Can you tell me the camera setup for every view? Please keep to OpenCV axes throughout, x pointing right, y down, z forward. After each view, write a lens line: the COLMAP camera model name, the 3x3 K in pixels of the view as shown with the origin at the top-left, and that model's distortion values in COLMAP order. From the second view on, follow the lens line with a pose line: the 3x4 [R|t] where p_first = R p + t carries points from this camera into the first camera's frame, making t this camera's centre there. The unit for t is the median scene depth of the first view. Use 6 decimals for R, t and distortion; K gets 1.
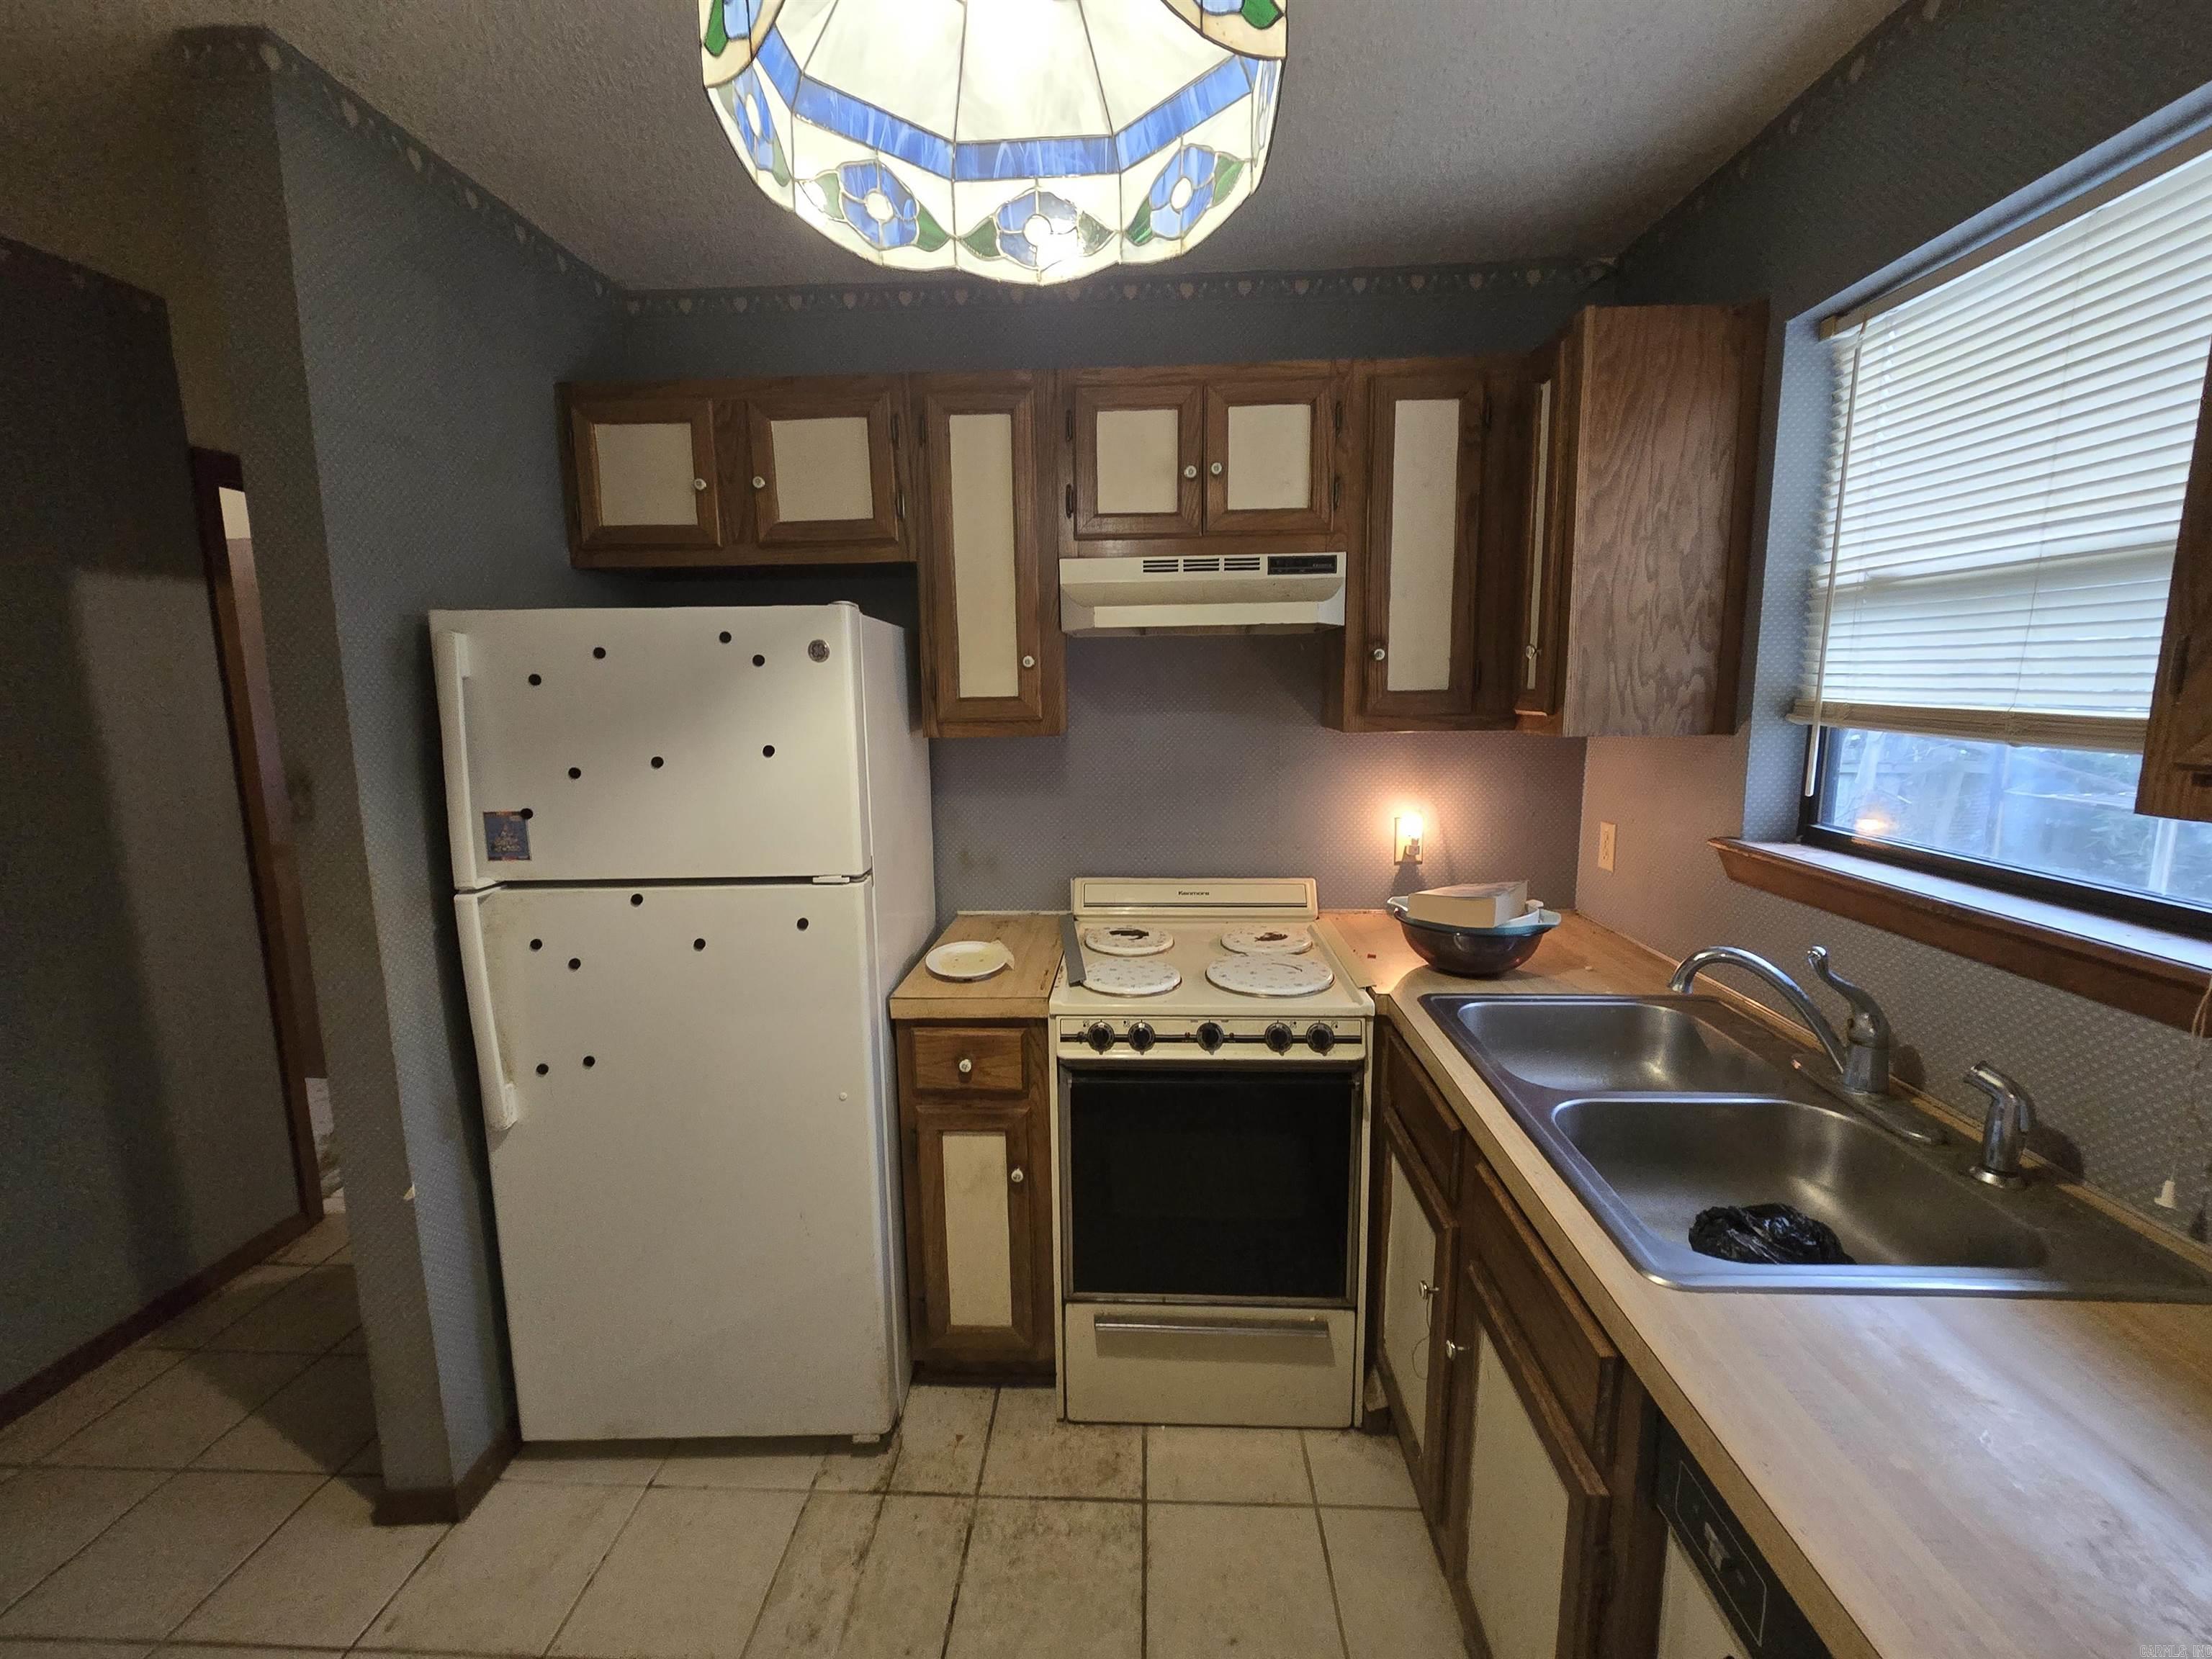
lens RADIAL K [[914.2, 0, 1101.2], [0, 914.2, 821.7], [0, 0, 1]] dist [-0.001182, -0.000479]
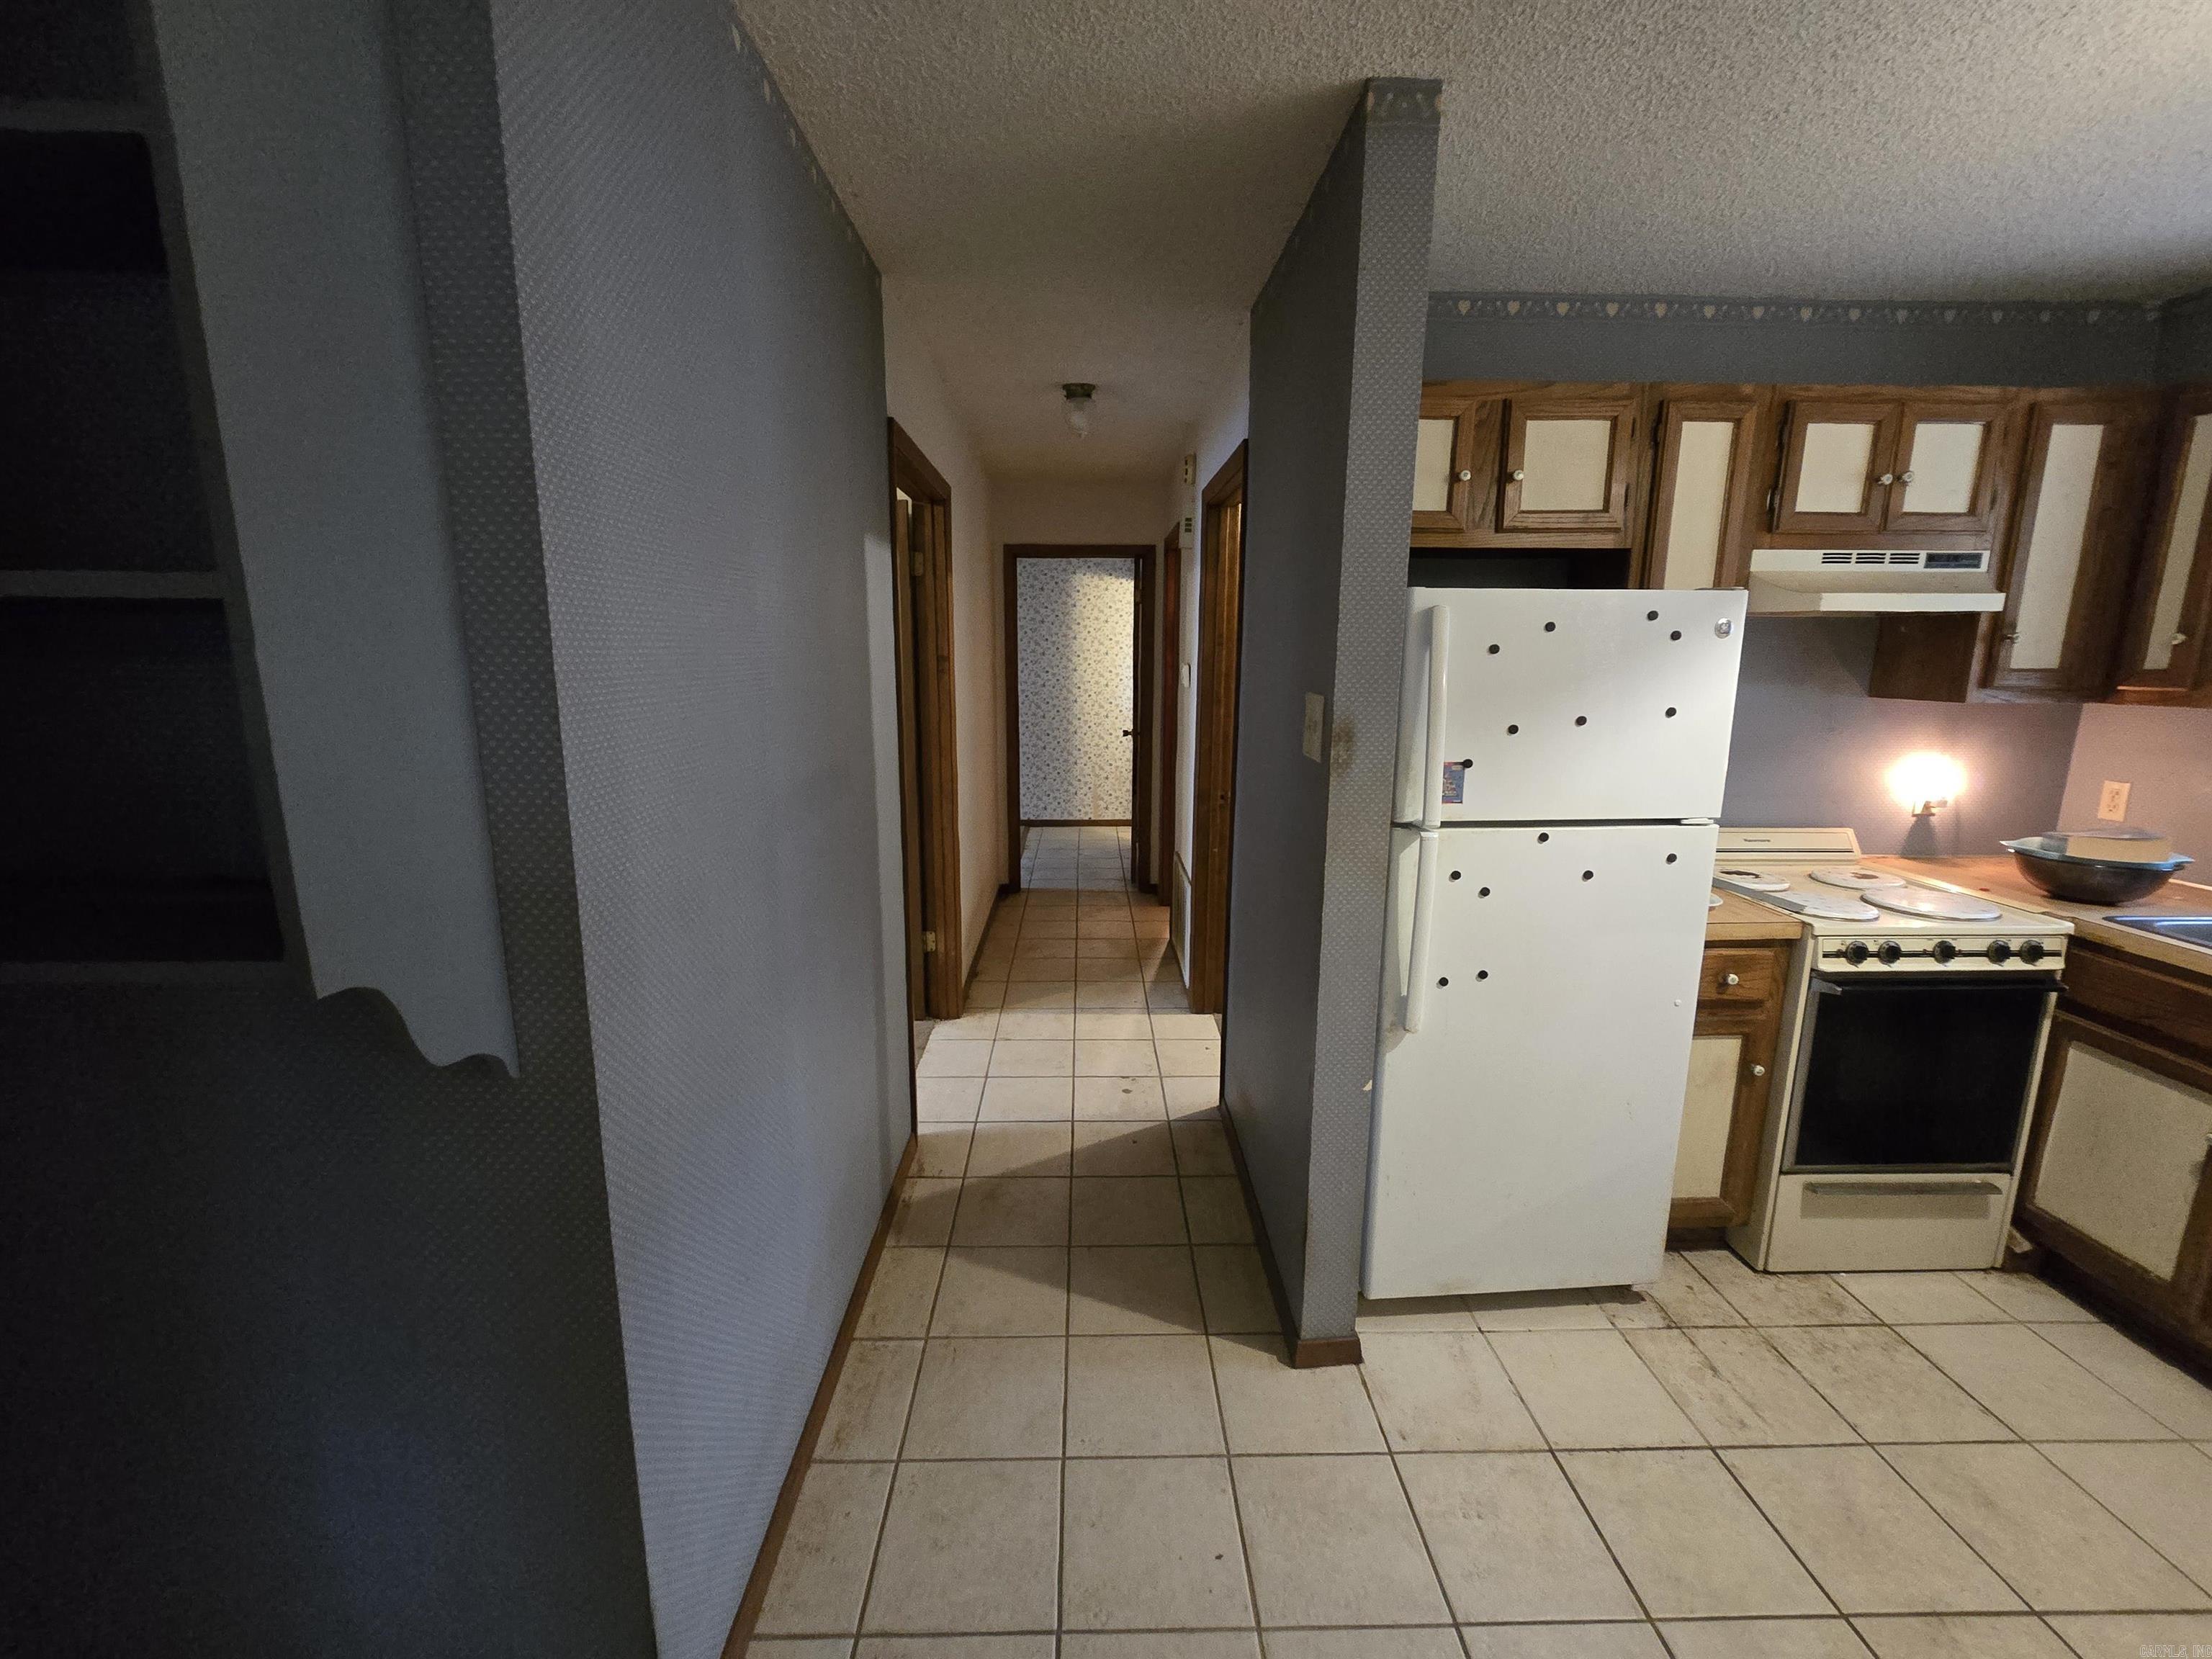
lens RADIAL K [[914.2, 0, 1101.2], [0, 914.2, 821.7], [0, 0, 1]] dist [-0.001182, -0.000479]
pose [[0.997255, 0.003879, 0.073946, -1.037206], [-0.006763, 0.999224, 0.038793, 0.020511], [-0.073738, -0.039187, 0.996507, -0.118650]]
